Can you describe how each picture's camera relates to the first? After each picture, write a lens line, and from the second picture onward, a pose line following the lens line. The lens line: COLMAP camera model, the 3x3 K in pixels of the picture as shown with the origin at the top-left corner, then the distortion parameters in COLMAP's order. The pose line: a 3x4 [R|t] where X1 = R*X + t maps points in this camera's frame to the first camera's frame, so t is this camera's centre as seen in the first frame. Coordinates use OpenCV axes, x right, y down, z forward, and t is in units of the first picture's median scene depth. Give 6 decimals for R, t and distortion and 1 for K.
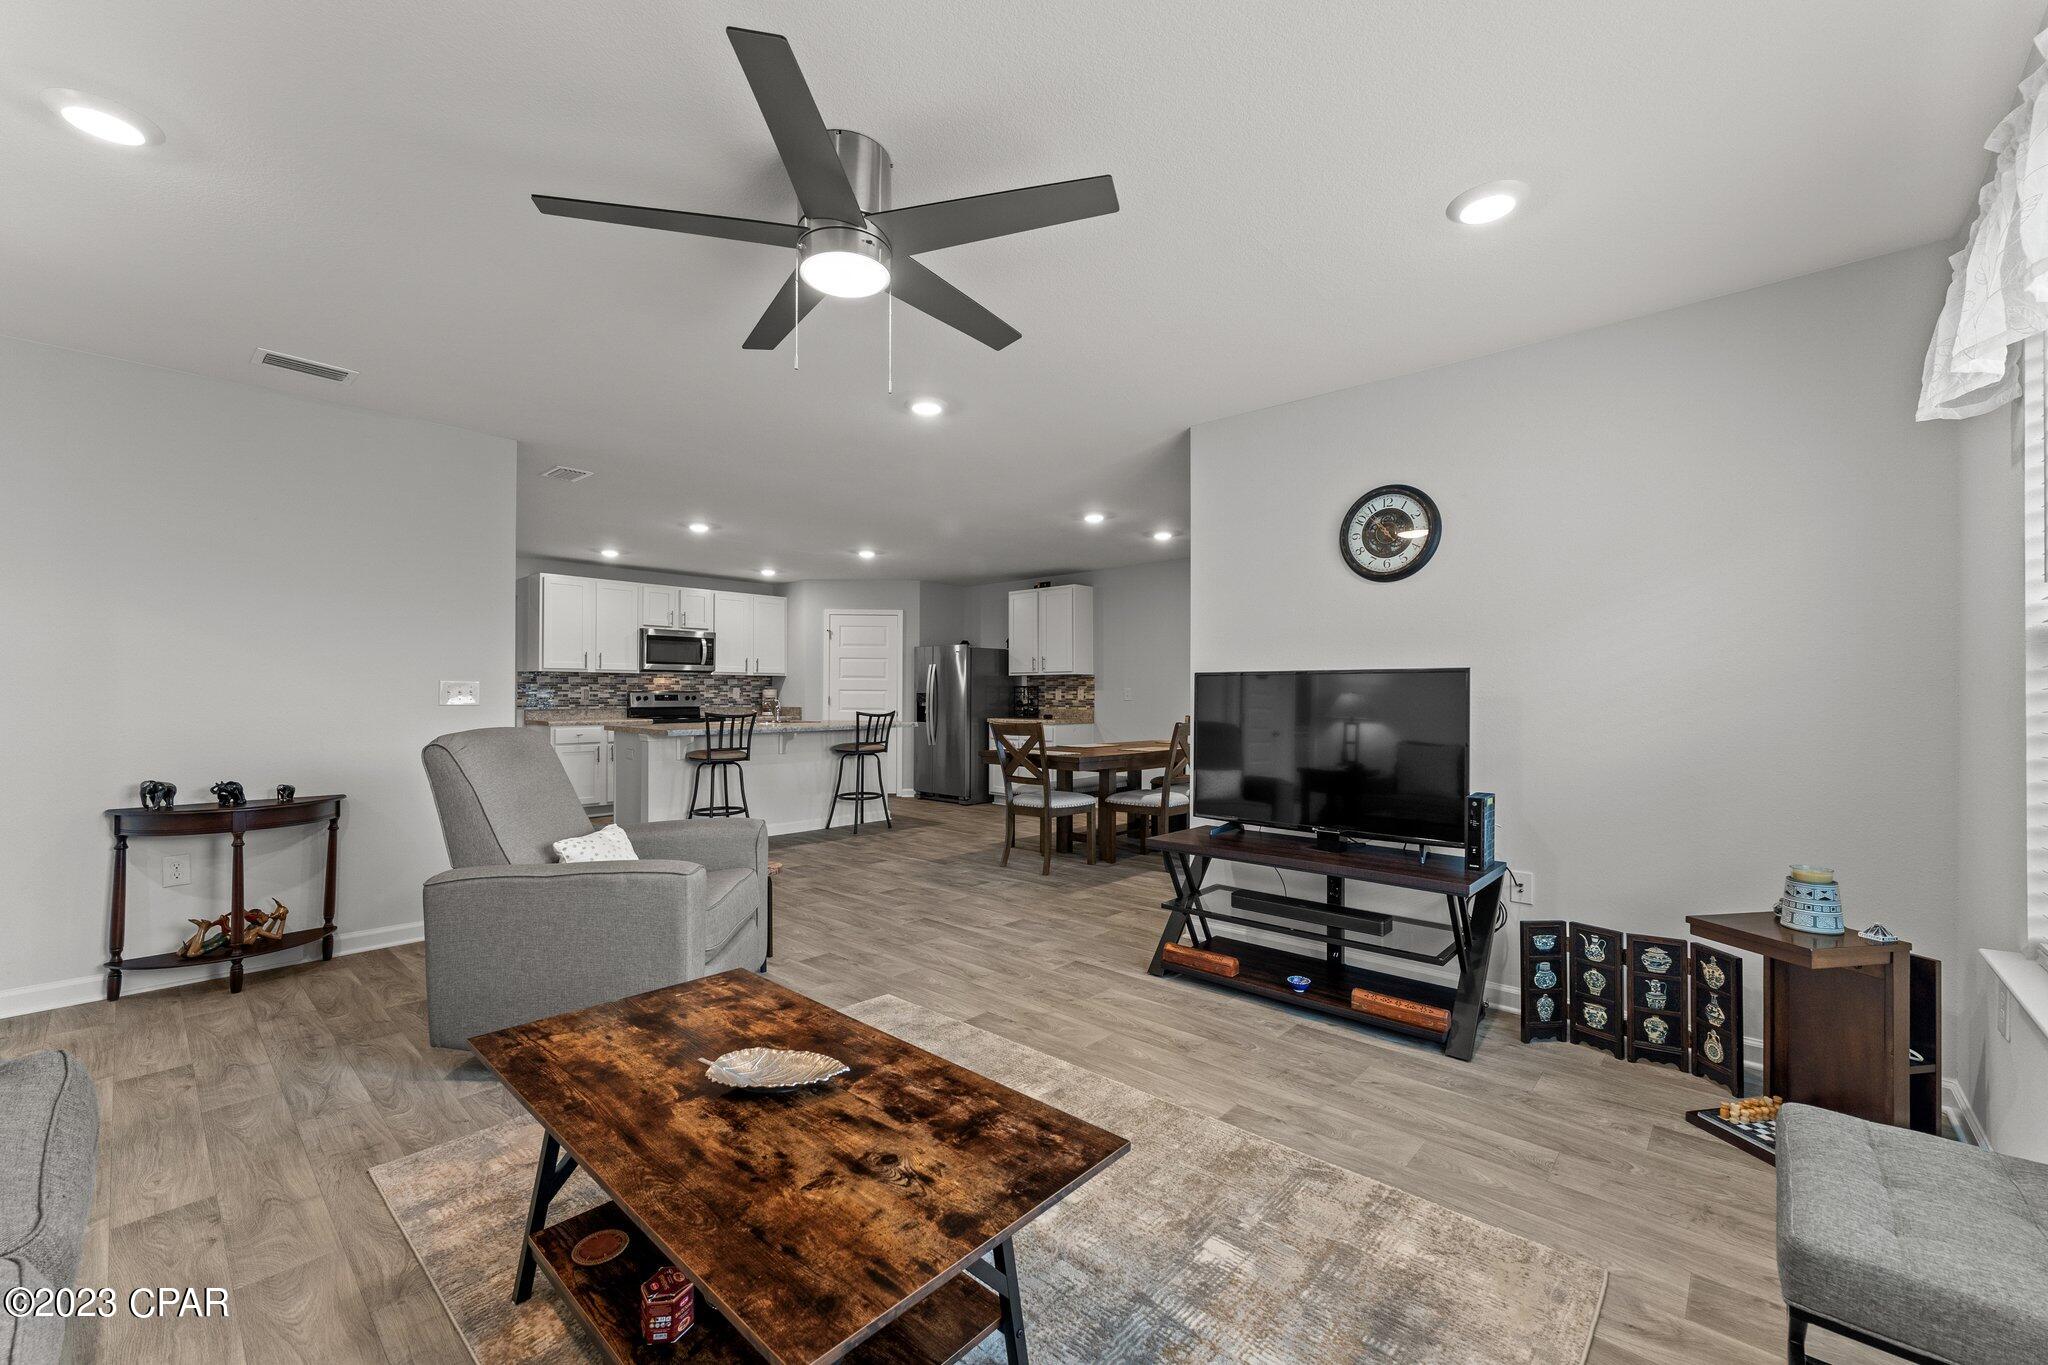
lens RADIAL K [[820.5, 0, 1024.6], [0, 820.5, 714.7], [0, 0, 1]] dist [0.003935, -0.000196]
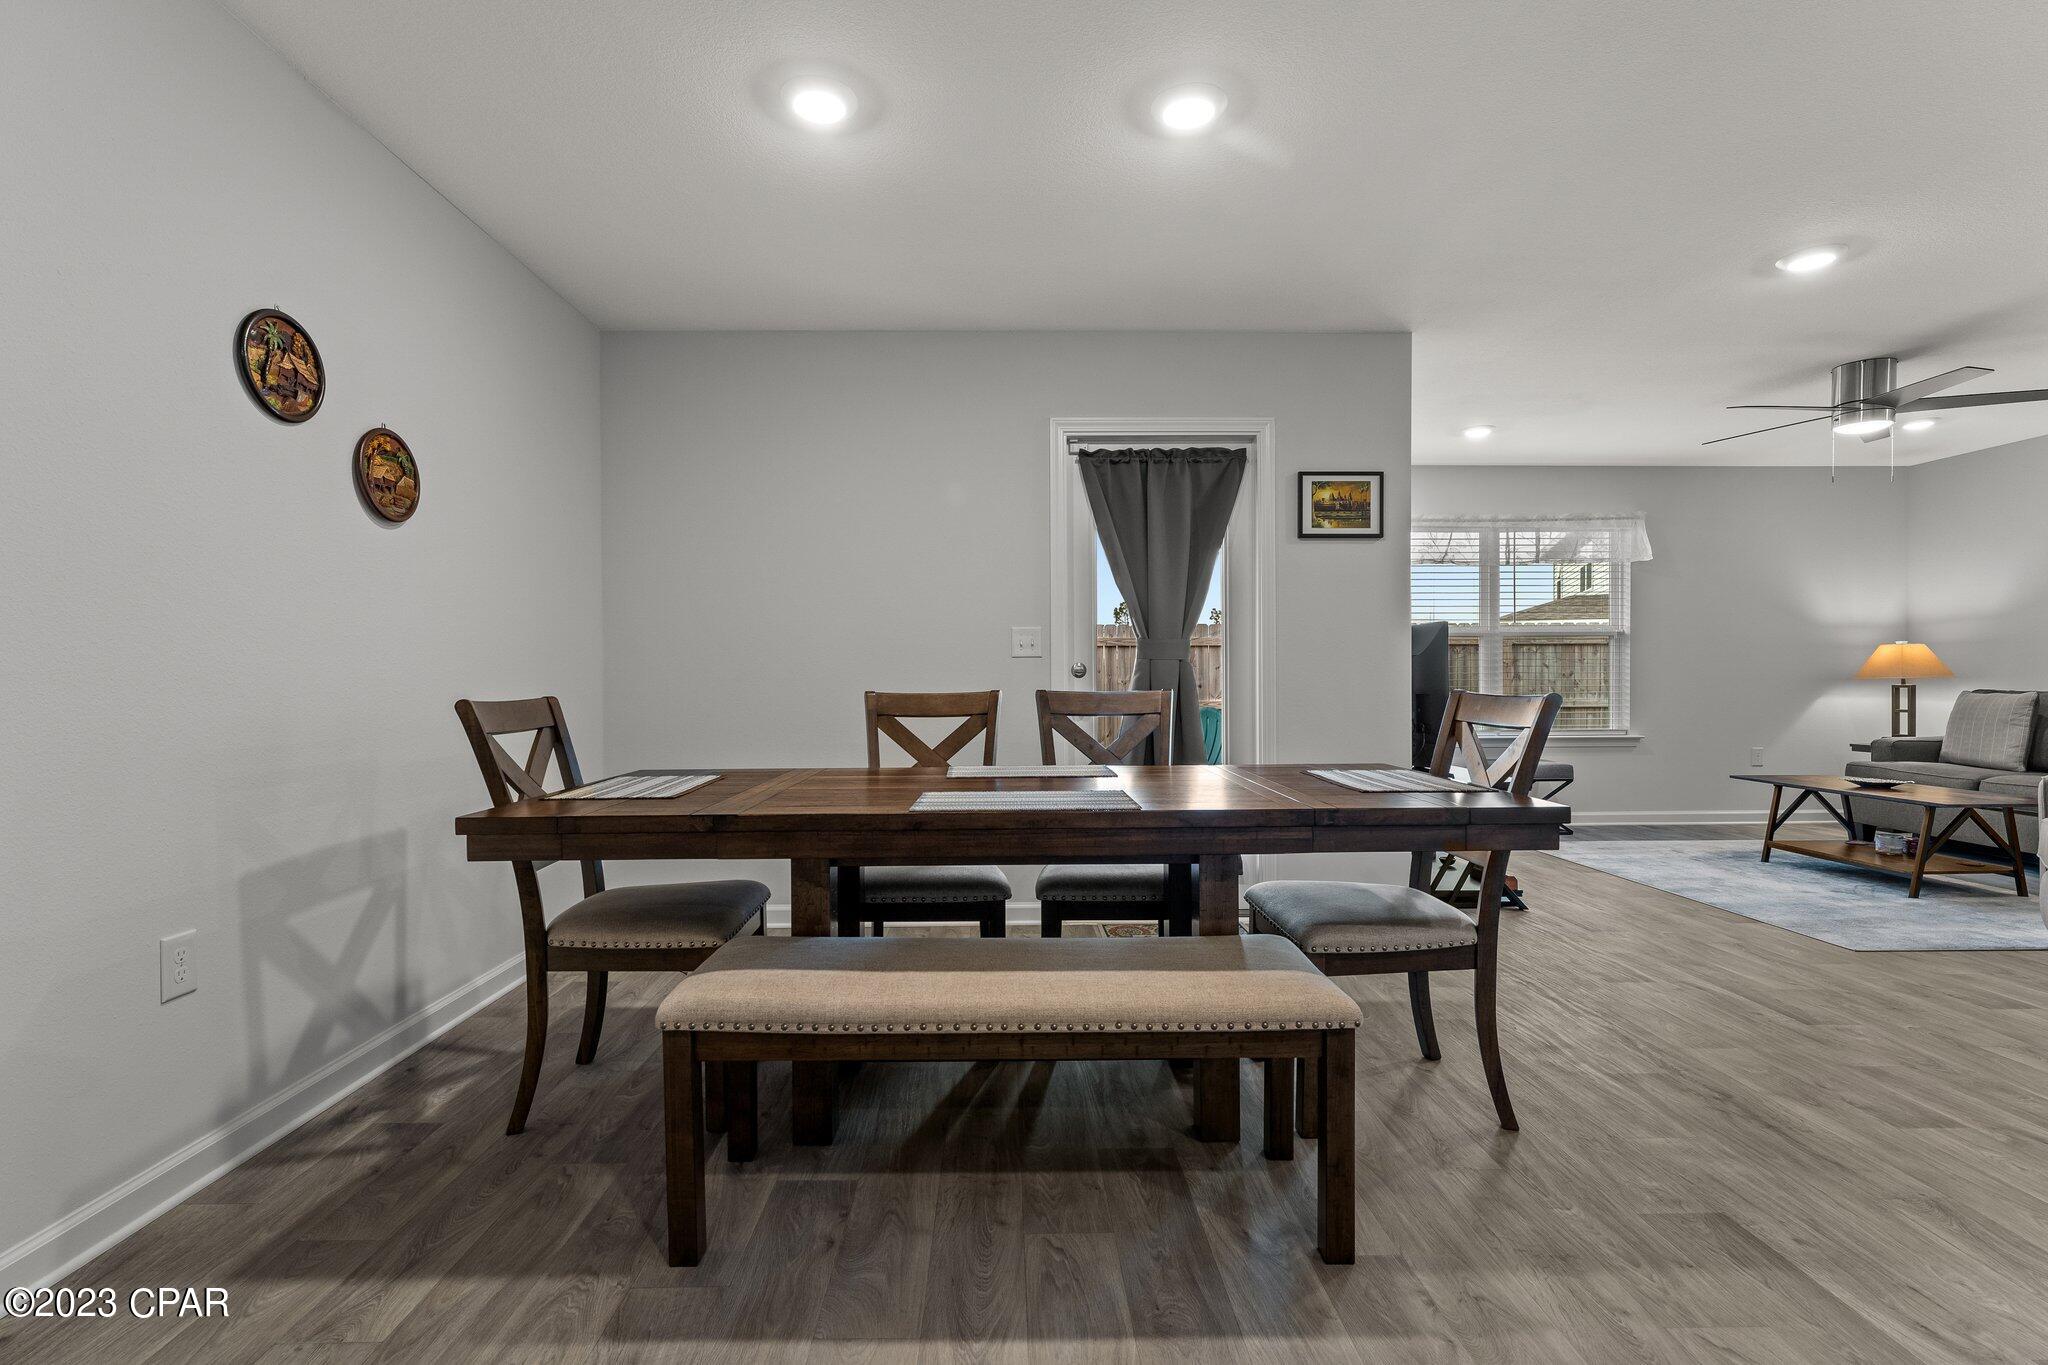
lens RADIAL K [[937.6, 0, 1018.8], [0, 937.6, 688.1], [0, 0, 1]] dist [-0.002198, 0.002651]
pose [[-0.686932, -0.007201, 0.726686, -0.115670], [0.019560, 0.999405, 0.028393, -0.006281], [-0.726458, 0.033718, -0.686383, 0.981686]]
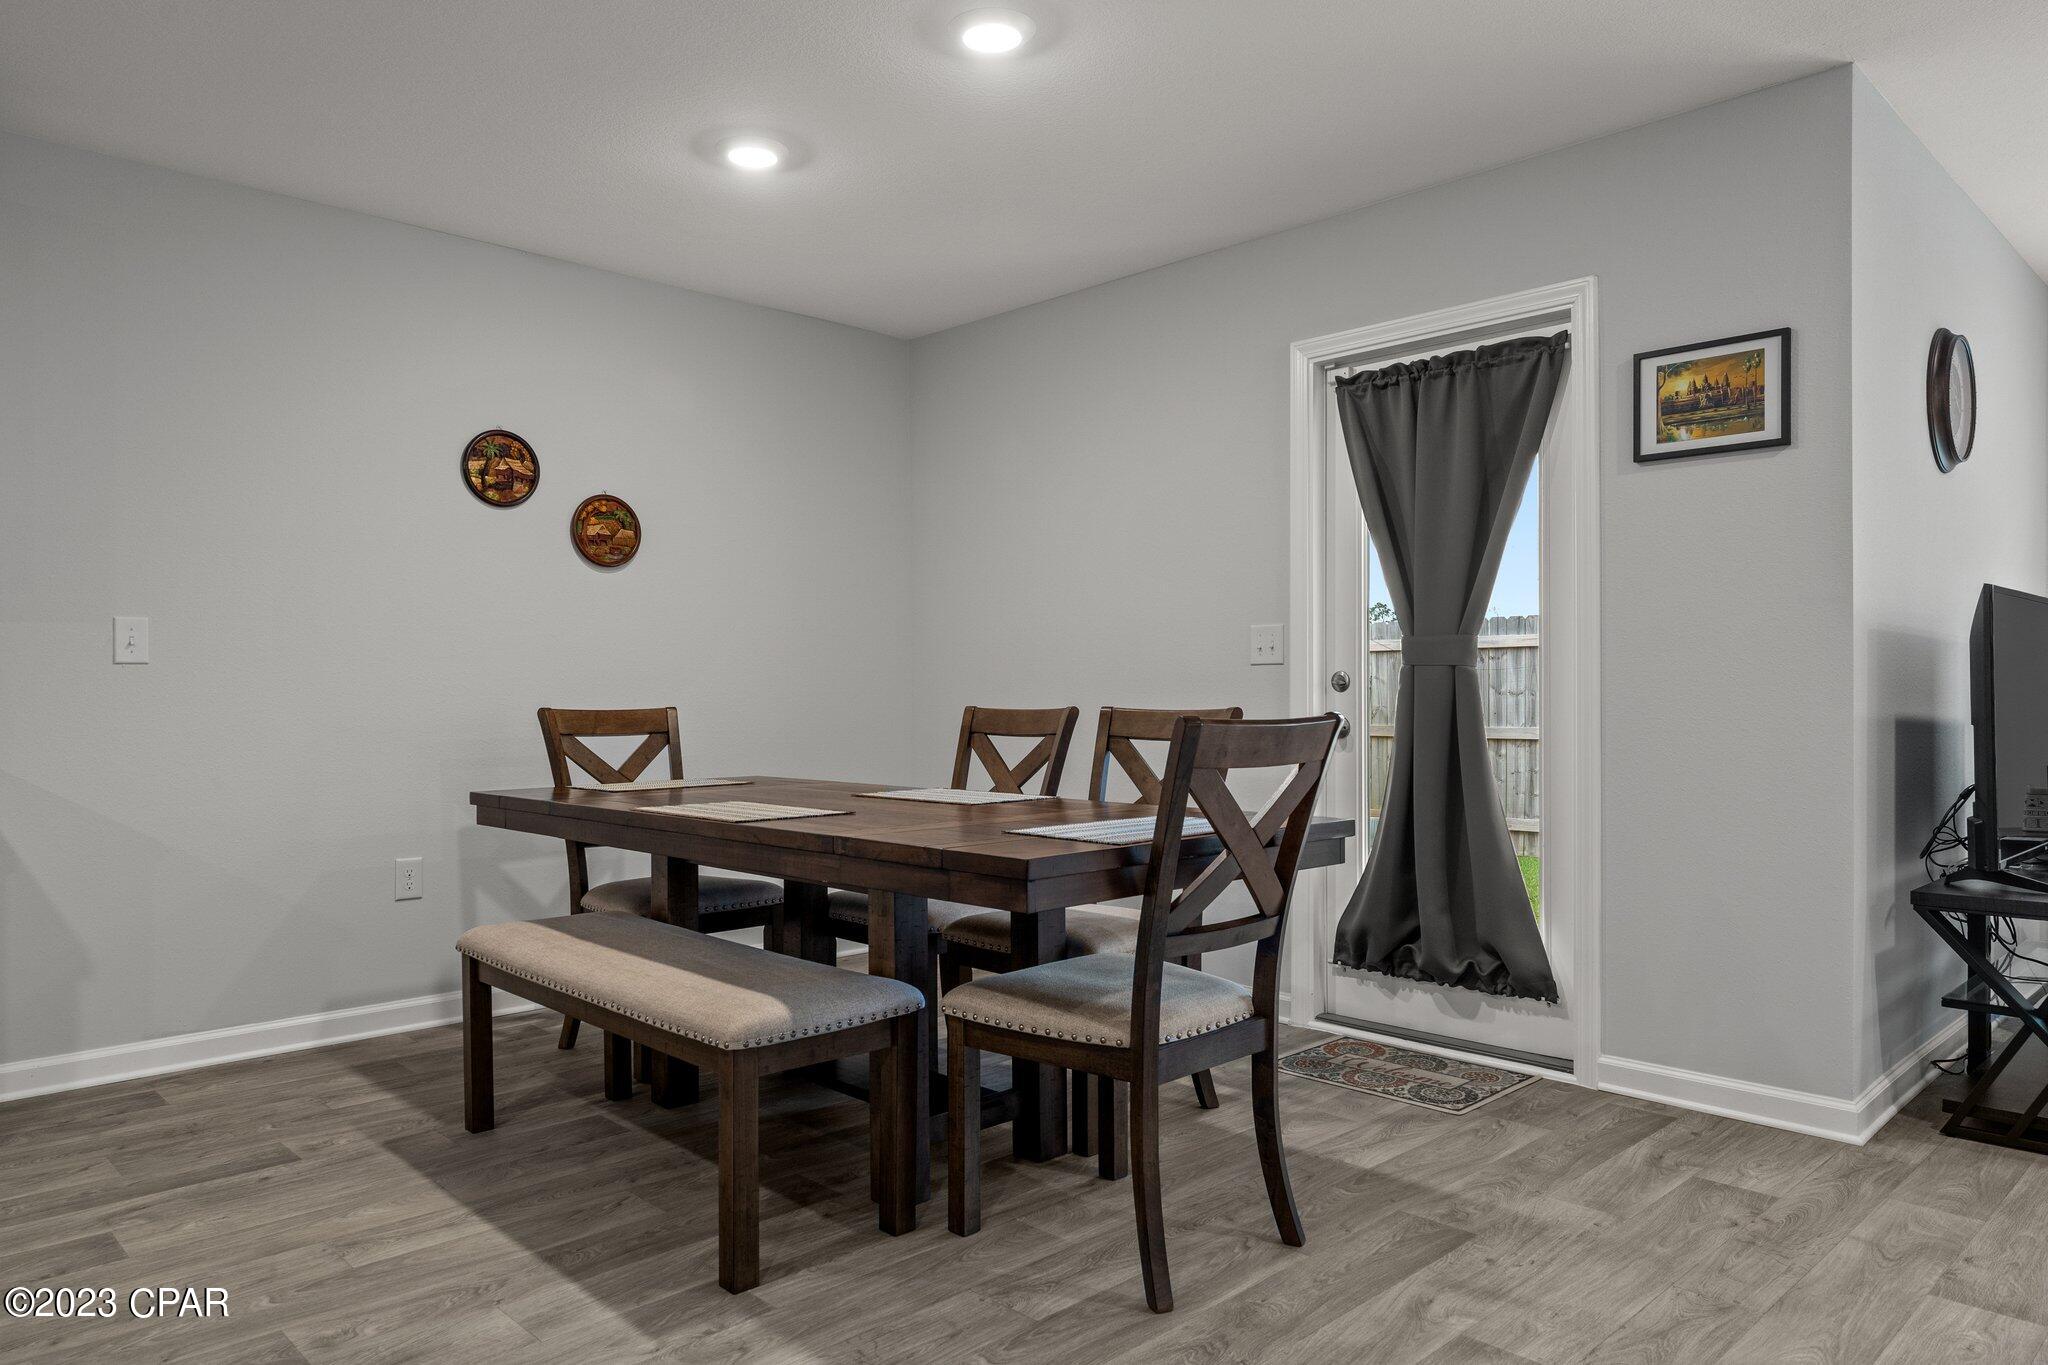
lens RADIAL K [[1347.2, 0, 1004.7], [0, 1347.2, 694.1], [0, 0, 1]] dist [-0.007133, 0.002317]
pose [[0.067716, -0.002637, 0.997701, -0.300448], [0.025236, 0.999681, 0.000930, 0.000177], [-0.997385, 0.025115, 0.067761, 0.710417]]
